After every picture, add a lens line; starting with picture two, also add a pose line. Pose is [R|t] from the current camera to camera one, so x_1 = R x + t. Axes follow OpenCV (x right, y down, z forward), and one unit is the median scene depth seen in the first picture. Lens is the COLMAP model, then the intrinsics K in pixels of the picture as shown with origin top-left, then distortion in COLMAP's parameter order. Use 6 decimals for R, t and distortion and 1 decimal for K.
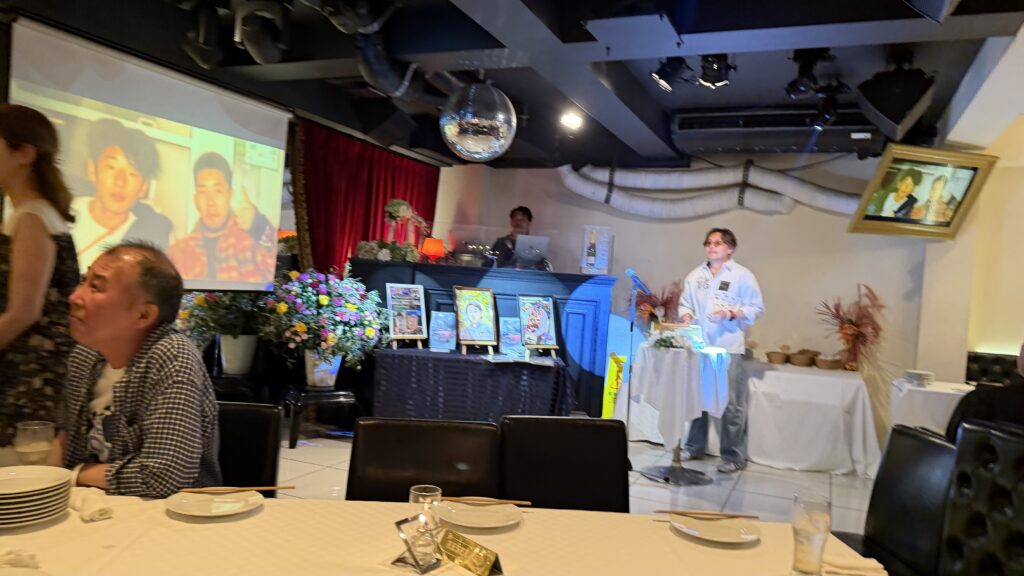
lens RADIAL K [[749.3, 0, 511.6], [0, 749.3, 306.9], [0, 0, 1]] dist [0.067197, 0.000314]
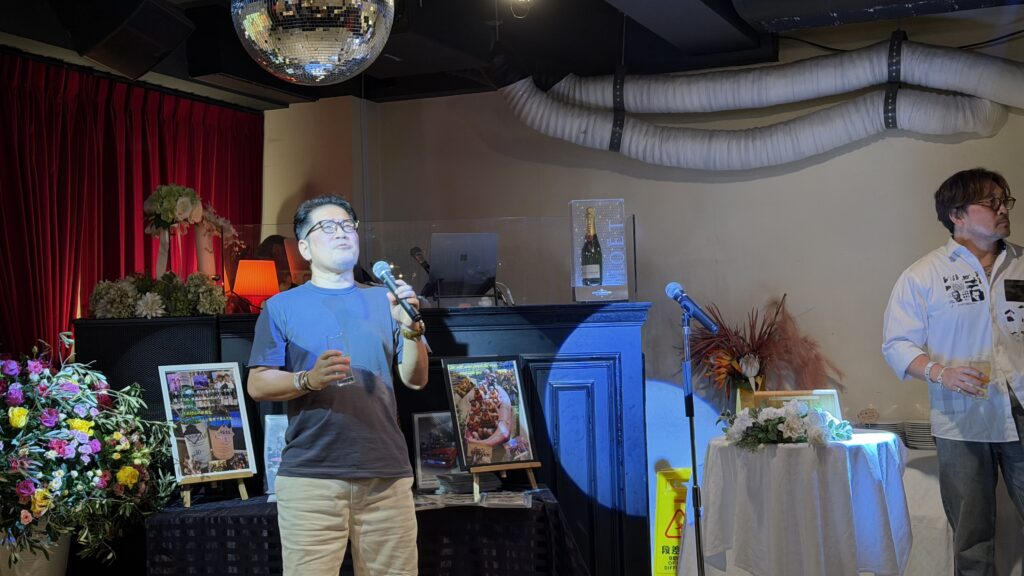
lens RADIAL K [[1424.6, 0, 512.0], [0, 1424.6, 288.0], [0, 0, 1]] dist [0.070430, 0.001733]
pose [[0.994658, -0.100488, 0.023615, 0.034484], [0.101712, 0.993117, -0.058086, -0.005577], [-0.017616, 0.060177, 0.998032, 0.110056]]
